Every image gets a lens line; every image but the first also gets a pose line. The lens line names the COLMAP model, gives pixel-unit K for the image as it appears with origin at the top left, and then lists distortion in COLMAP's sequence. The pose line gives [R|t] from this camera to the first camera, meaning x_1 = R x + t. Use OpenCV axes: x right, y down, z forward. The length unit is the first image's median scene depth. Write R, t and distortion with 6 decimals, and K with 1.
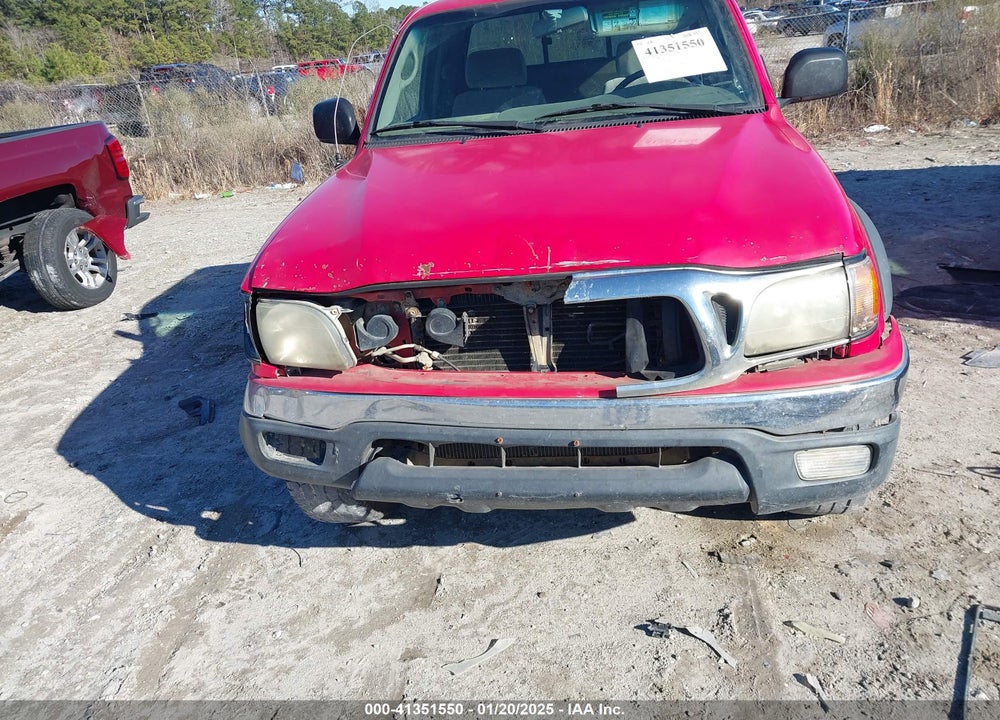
lens RADIAL K [[797.1, 0, 499.9], [0, 797.1, 368.6], [0, 0, 1]] dist [0.007192, -0.010122]
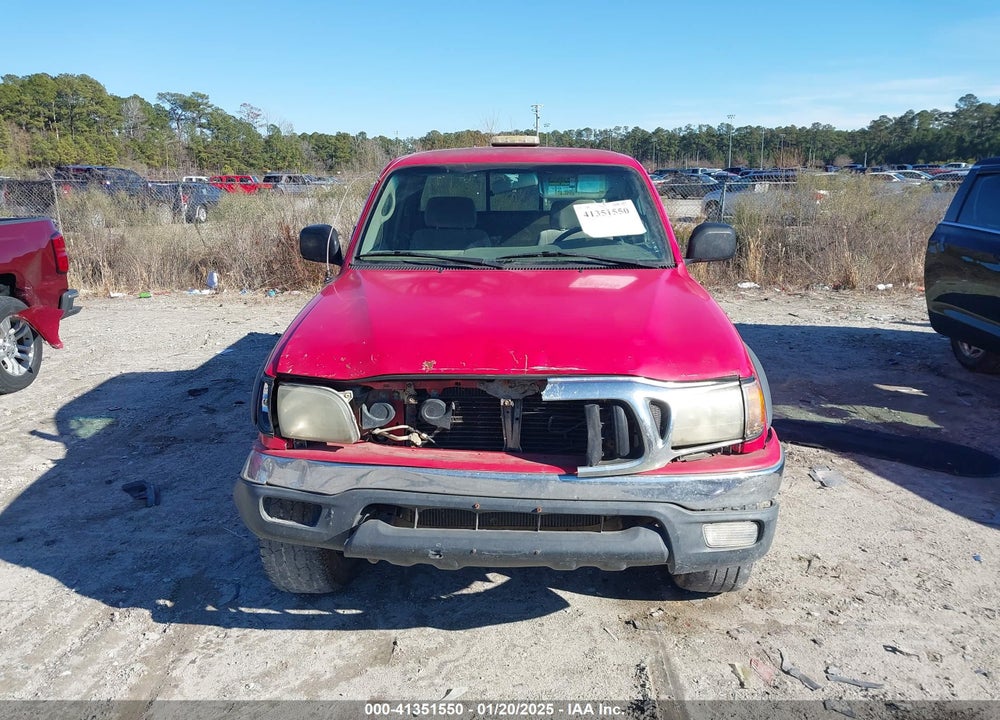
lens RADIAL K [[788.9, 0, 496.0], [0, 788.9, 372.5], [0, 0, 1]] dist [0.052094, -0.067058]
pose [[0.988936, 0.066966, 0.132369, -0.109599], [-0.046543, 0.987320, -0.151769, 0.051474], [-0.140854, 0.143929, 0.979512, -0.184490]]
